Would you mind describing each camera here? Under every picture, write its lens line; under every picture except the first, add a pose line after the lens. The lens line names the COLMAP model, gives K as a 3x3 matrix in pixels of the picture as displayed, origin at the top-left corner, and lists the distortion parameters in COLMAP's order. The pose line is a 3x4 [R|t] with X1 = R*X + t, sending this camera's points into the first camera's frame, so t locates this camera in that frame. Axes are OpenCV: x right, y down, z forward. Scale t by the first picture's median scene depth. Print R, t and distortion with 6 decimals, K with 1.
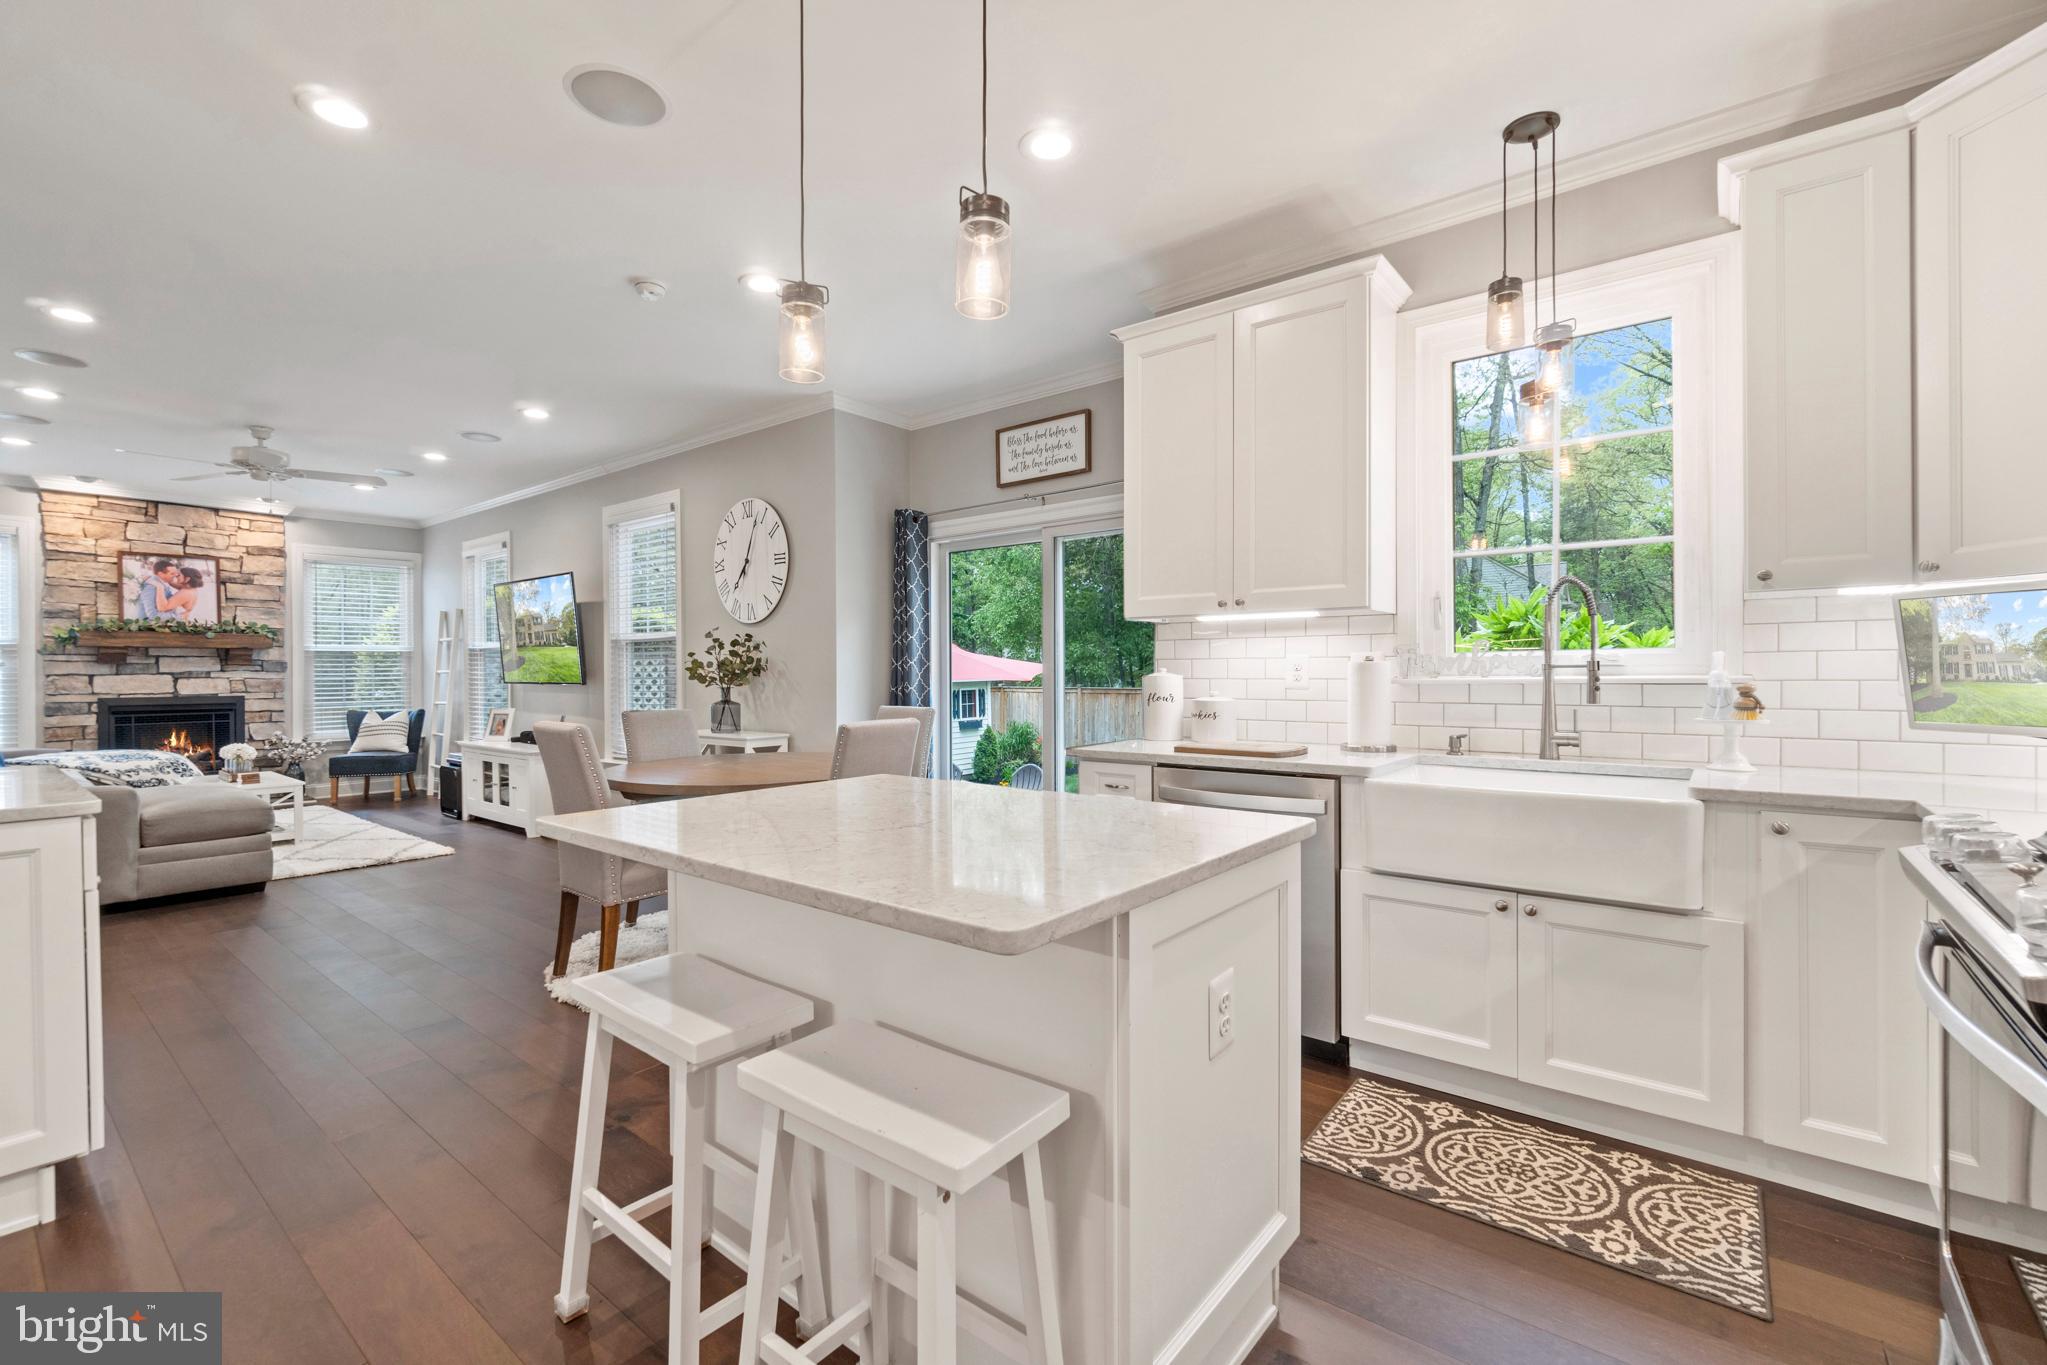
lens RADIAL K [[882.0, 0, 1018.2], [0, 882.0, 681.5], [0, 0, 1]] dist [-0.003460, 0.000633]
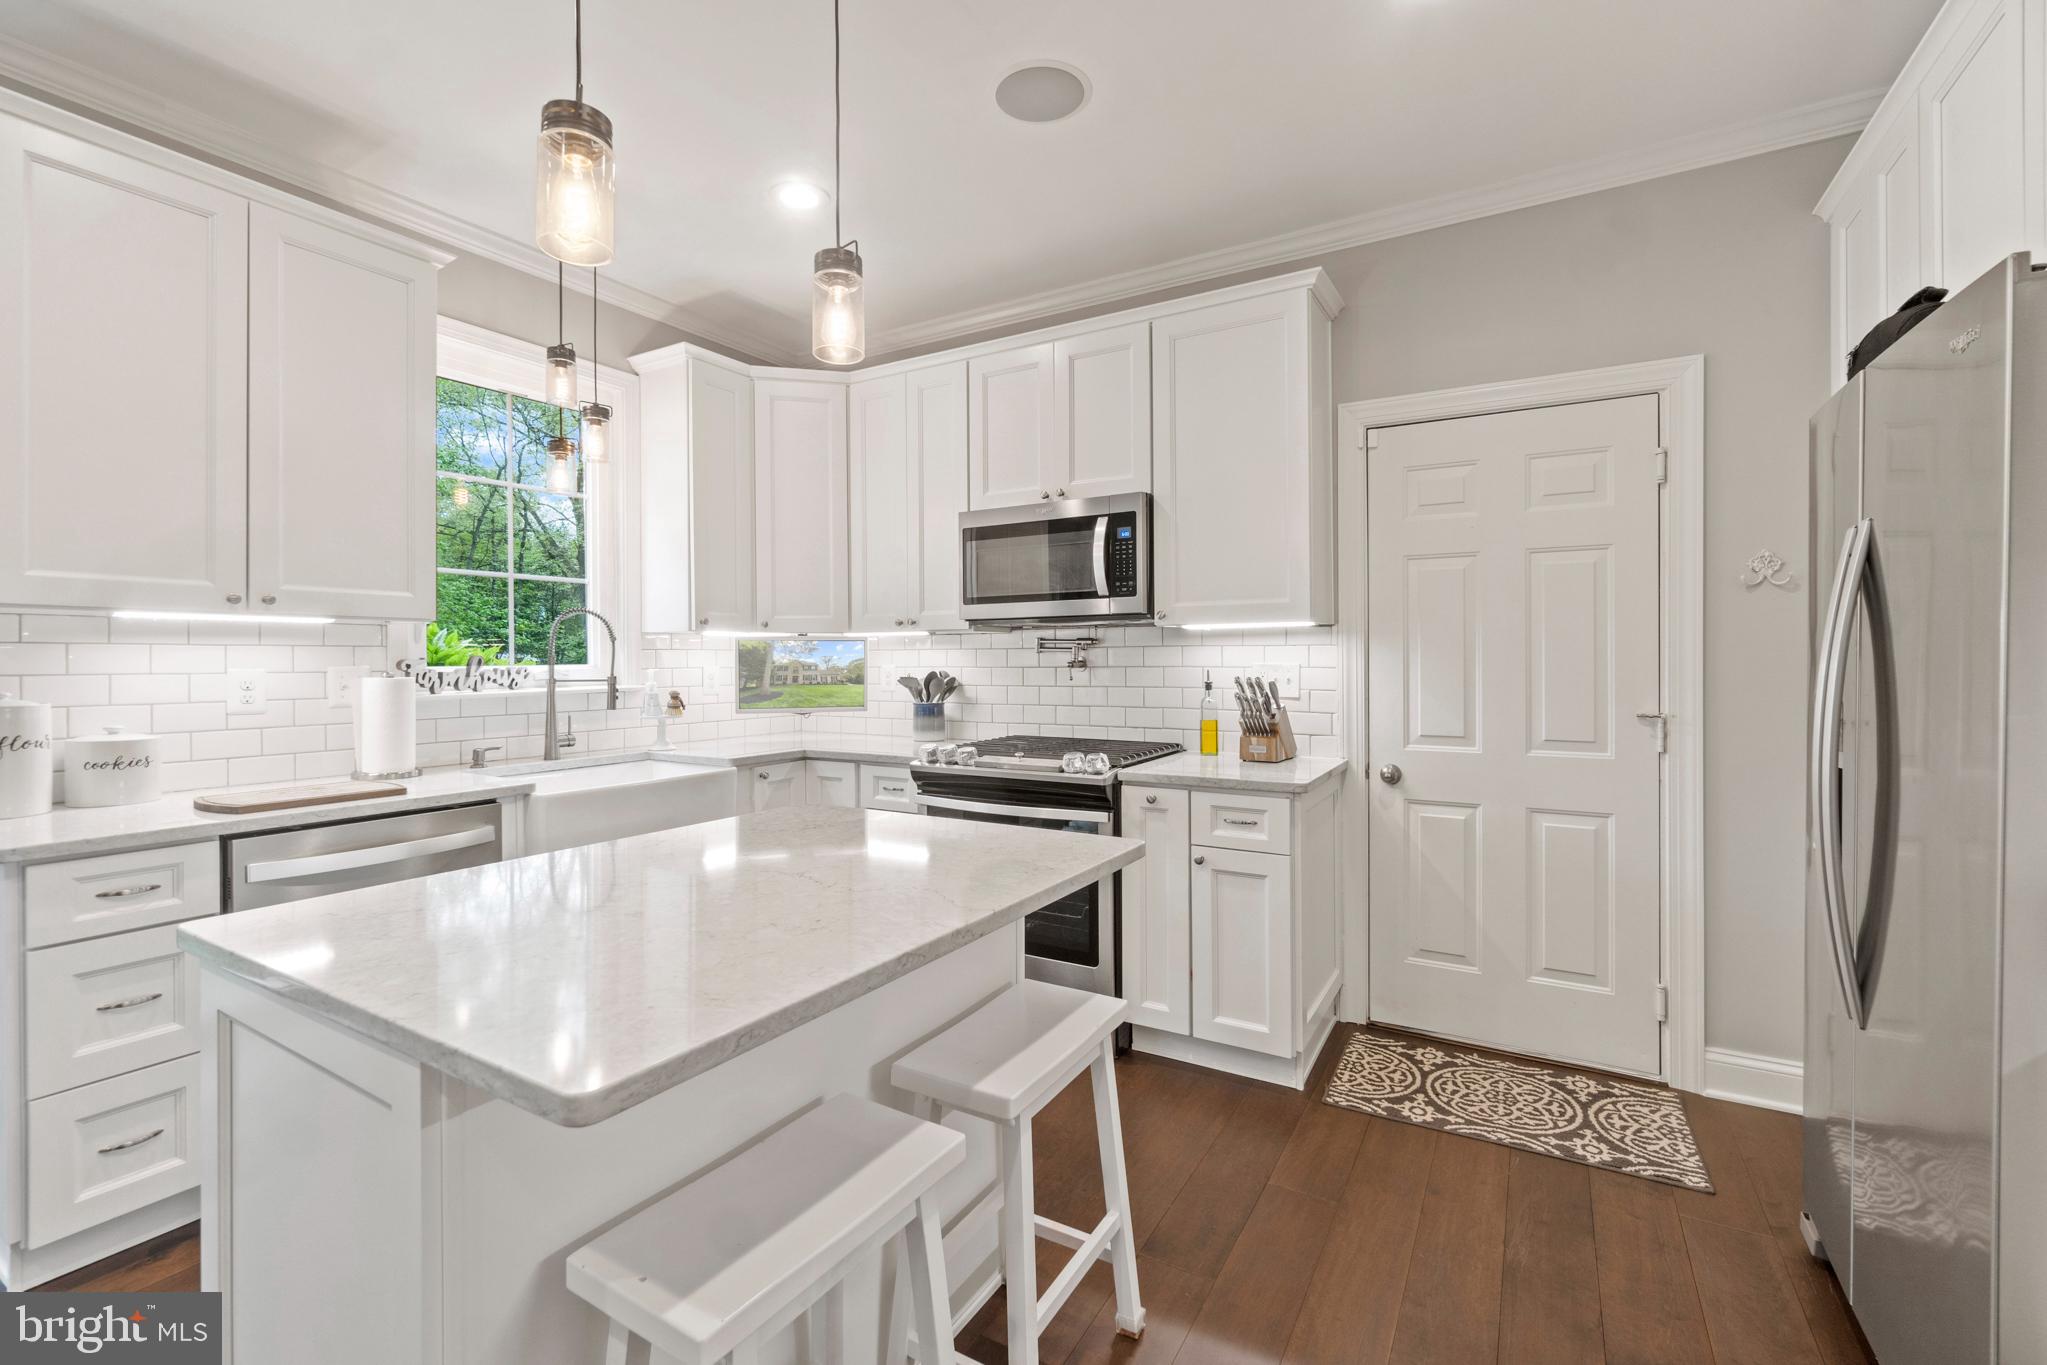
lens RADIAL K [[882.0, 0, 1016.0], [0, 882.0, 662.4], [0, 0, 1]] dist [-0.003460, 0.000633]
pose [[-0.133435, 0.000601, 0.991057, -0.590958], [0.014686, 0.999891, 0.001371, -0.030526], [-0.990949, 0.014738, -0.133430, 0.499574]]
